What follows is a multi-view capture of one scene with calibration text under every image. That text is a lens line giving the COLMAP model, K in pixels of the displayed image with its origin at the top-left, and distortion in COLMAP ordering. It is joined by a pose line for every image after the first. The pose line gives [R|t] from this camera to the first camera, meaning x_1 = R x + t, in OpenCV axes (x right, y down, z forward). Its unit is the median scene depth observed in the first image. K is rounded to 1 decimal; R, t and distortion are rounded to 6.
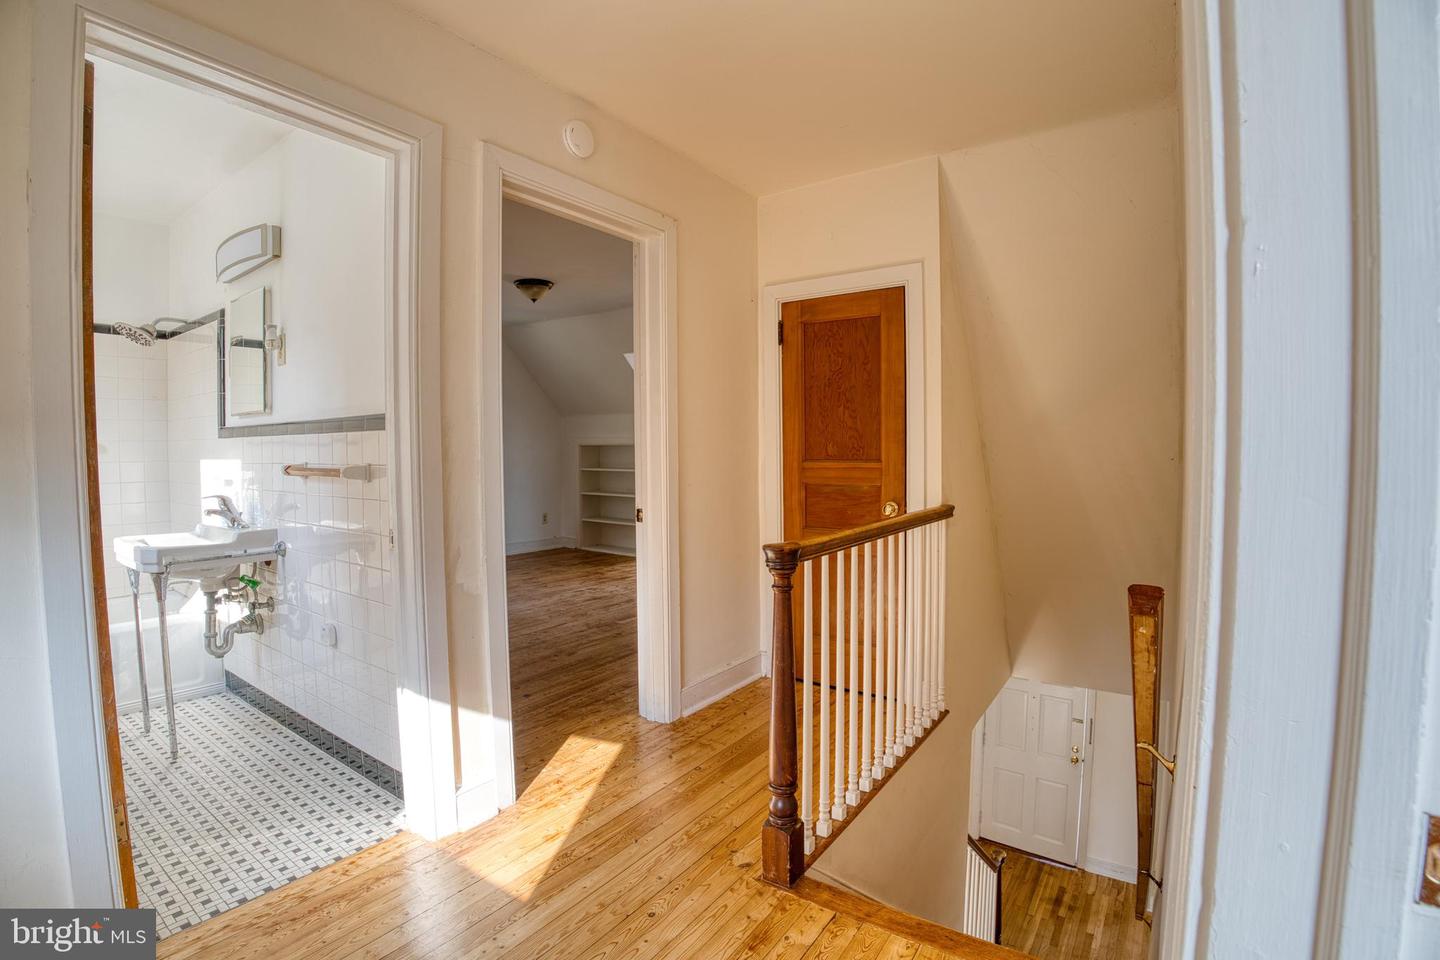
lens RADIAL K [[672.0, 0, 723.7], [0, 672.0, 474.2], [0, 0, 1]] dist [-0.108089, 0.025491]
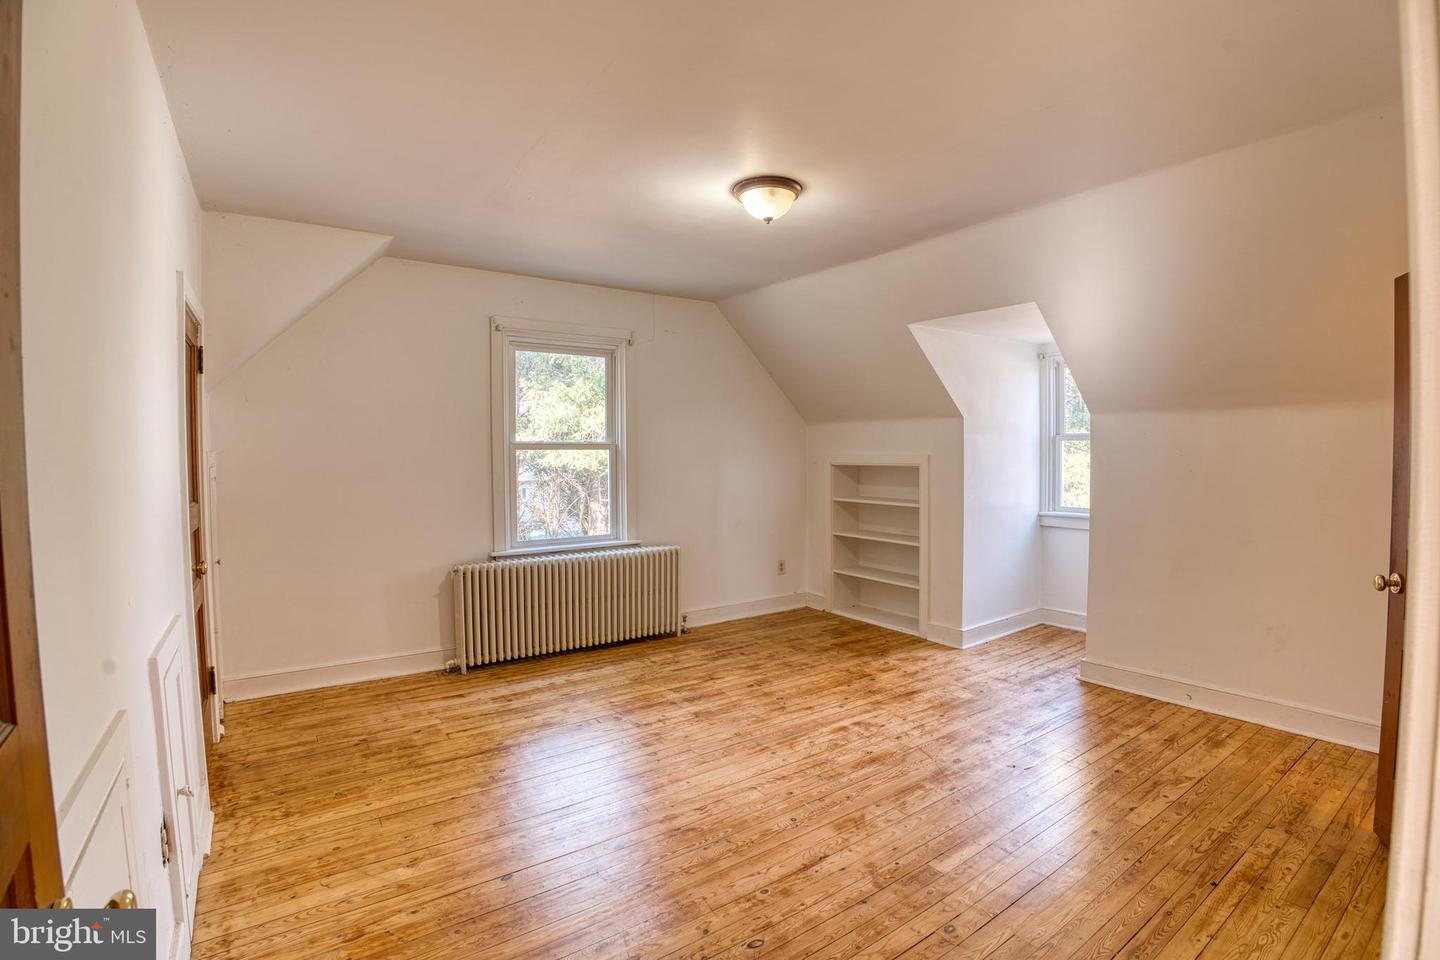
lens RADIAL K [[672.0, 0, 723.7], [0, 672.0, 474.2], [0, 0, 1]] dist [-0.108089, 0.025491]
pose [[0.942351, 0.012752, -0.334382, -0.108197], [-0.013413, 0.999910, 0.000332, -0.038482], [0.334356, 0.004173, 0.942438, 0.372364]]
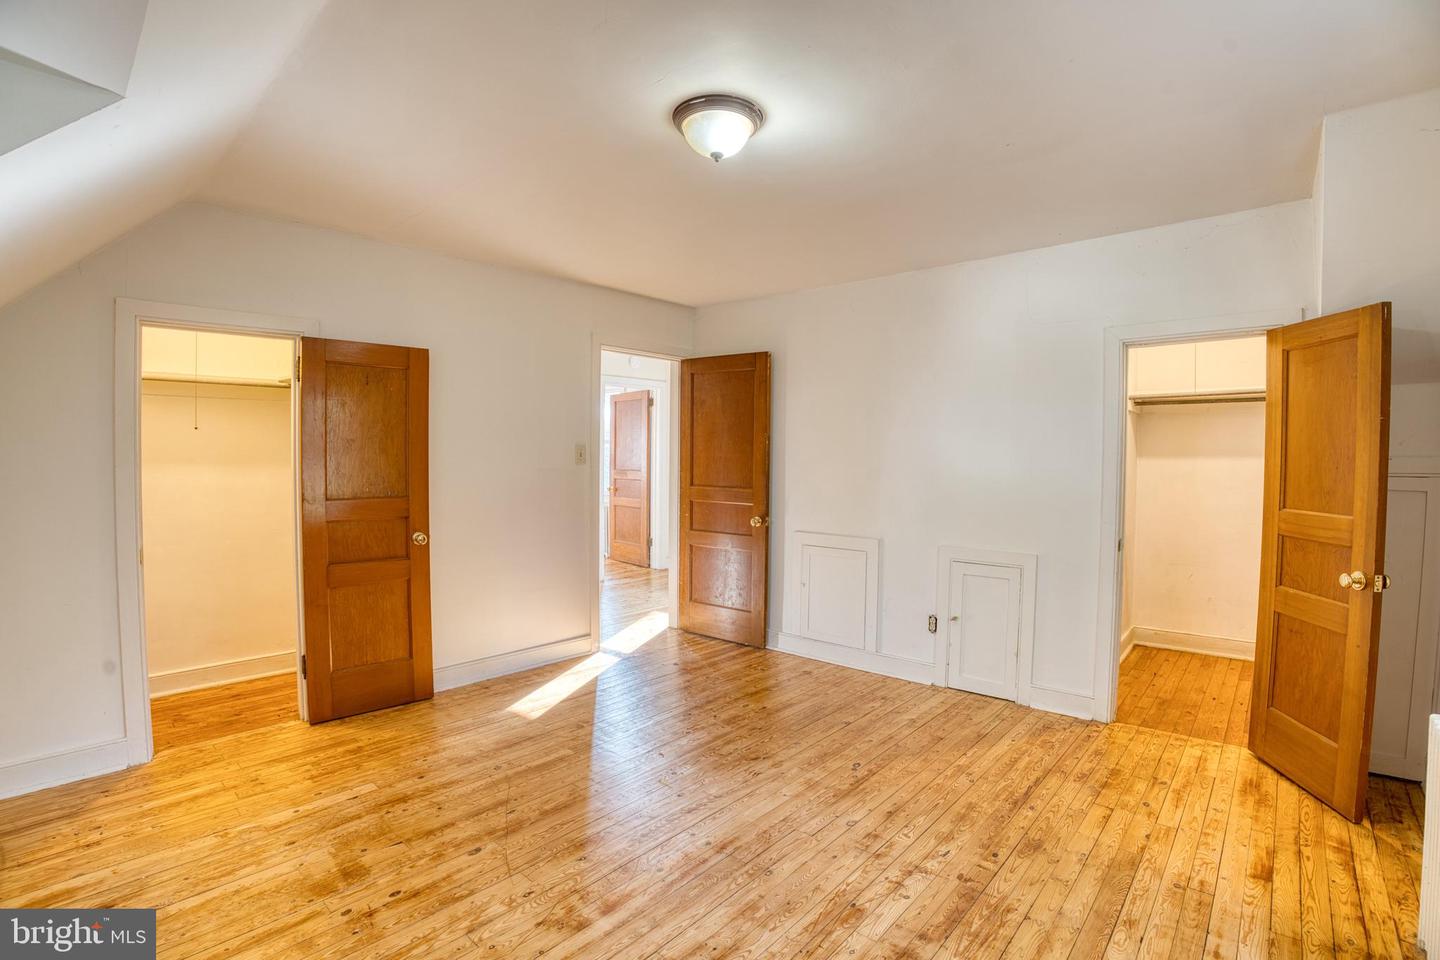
lens RADIAL K [[672.0, 0, 723.7], [0, 672.0, 474.2], [0, 0, 1]] dist [-0.108089, 0.025491]
pose [[-0.993195, -0.001224, 0.116456, -0.275458], [0.006167, 0.997989, 0.063085, -0.067526], [-0.116299, 0.063374, -0.991190, 1.152143]]
